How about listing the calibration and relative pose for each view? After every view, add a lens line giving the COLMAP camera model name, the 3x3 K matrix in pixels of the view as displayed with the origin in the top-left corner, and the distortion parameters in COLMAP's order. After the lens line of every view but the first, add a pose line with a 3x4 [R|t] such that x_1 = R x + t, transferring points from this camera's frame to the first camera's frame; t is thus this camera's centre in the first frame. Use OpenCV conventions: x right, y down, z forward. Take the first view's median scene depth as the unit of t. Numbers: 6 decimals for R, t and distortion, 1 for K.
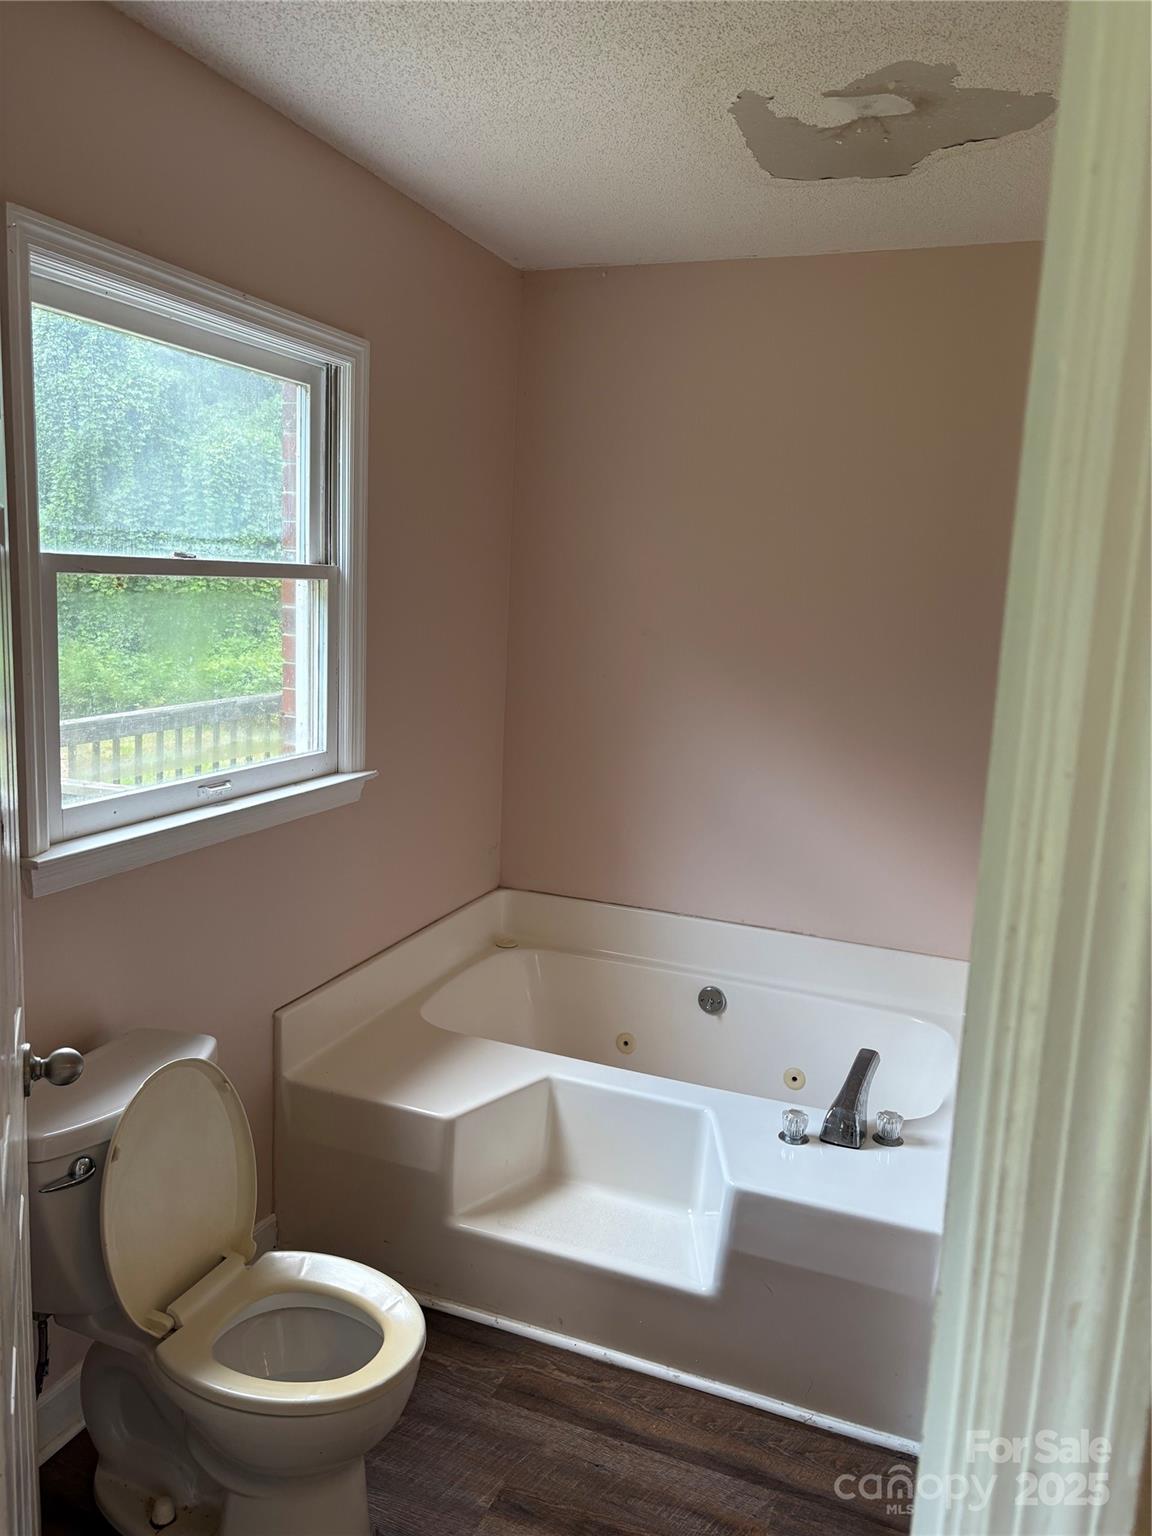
lens RADIAL K [[1133.2, 0, 576.0], [0, 1133.2, 768.0], [0, 0, 1]] dist [0.052810, -0.007744]
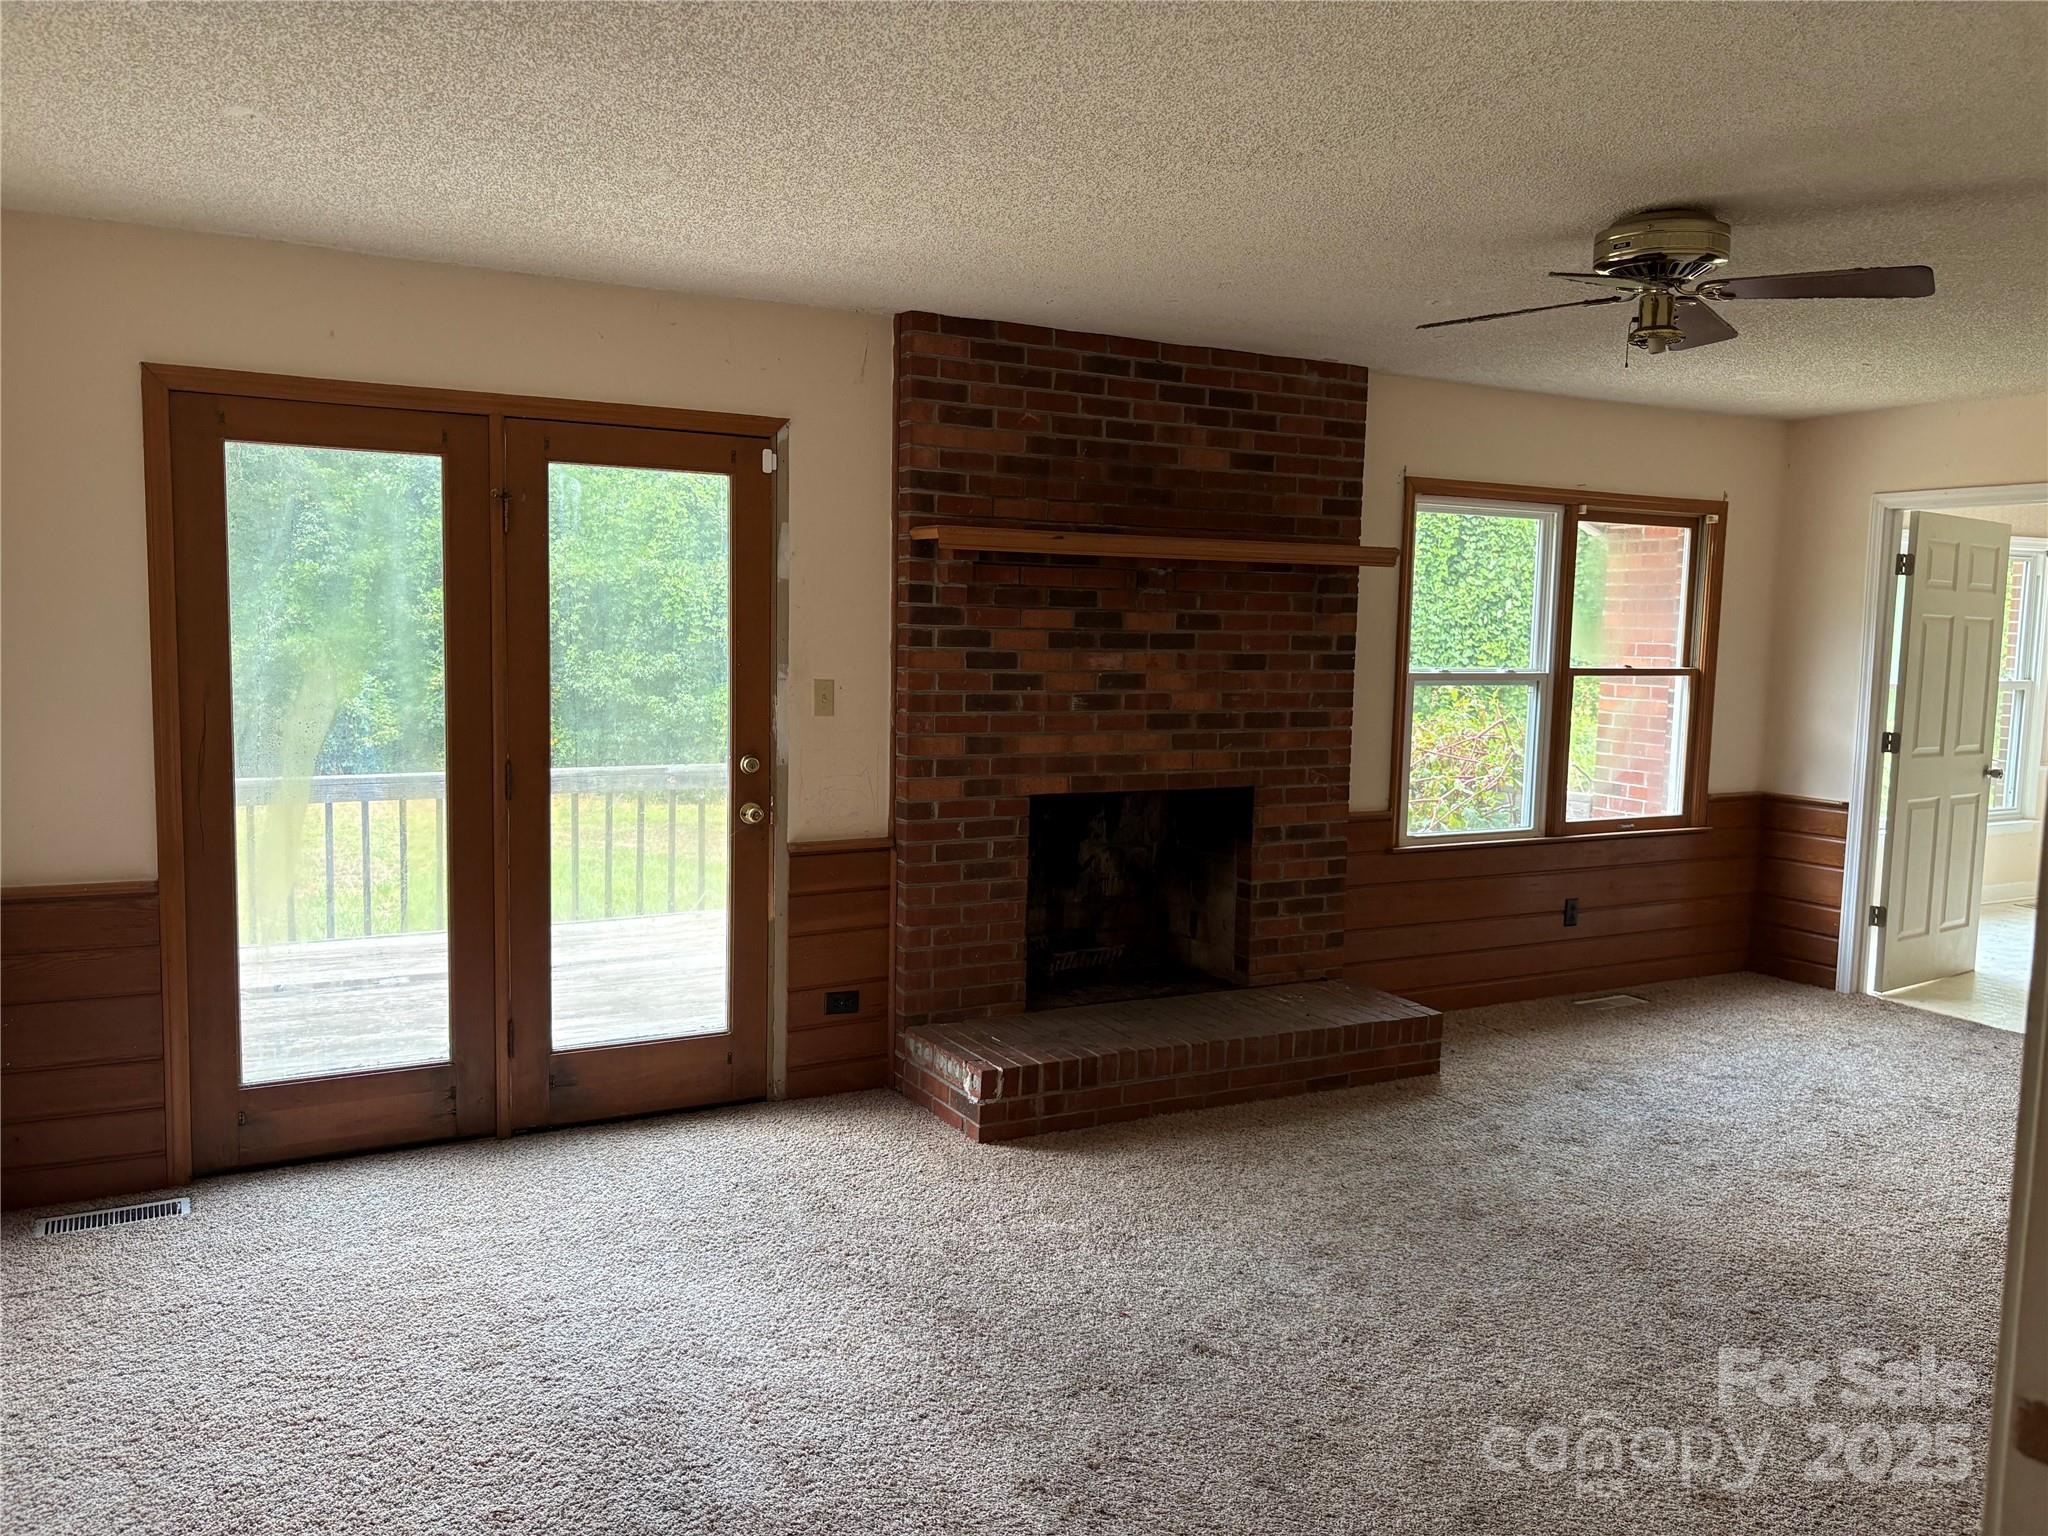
lens RADIAL K [[1511.0, 0, 1024.0], [0, 1511.0, 768.0], [0, 0, 1]] dist [0.052810, -0.007744]
pose [[0.852671, 0.021725, -0.521997, 0.196131], [-0.070561, 0.994769, -0.073859, 0.272944], [0.517662, 0.099810, 0.849744, -1.830853]]
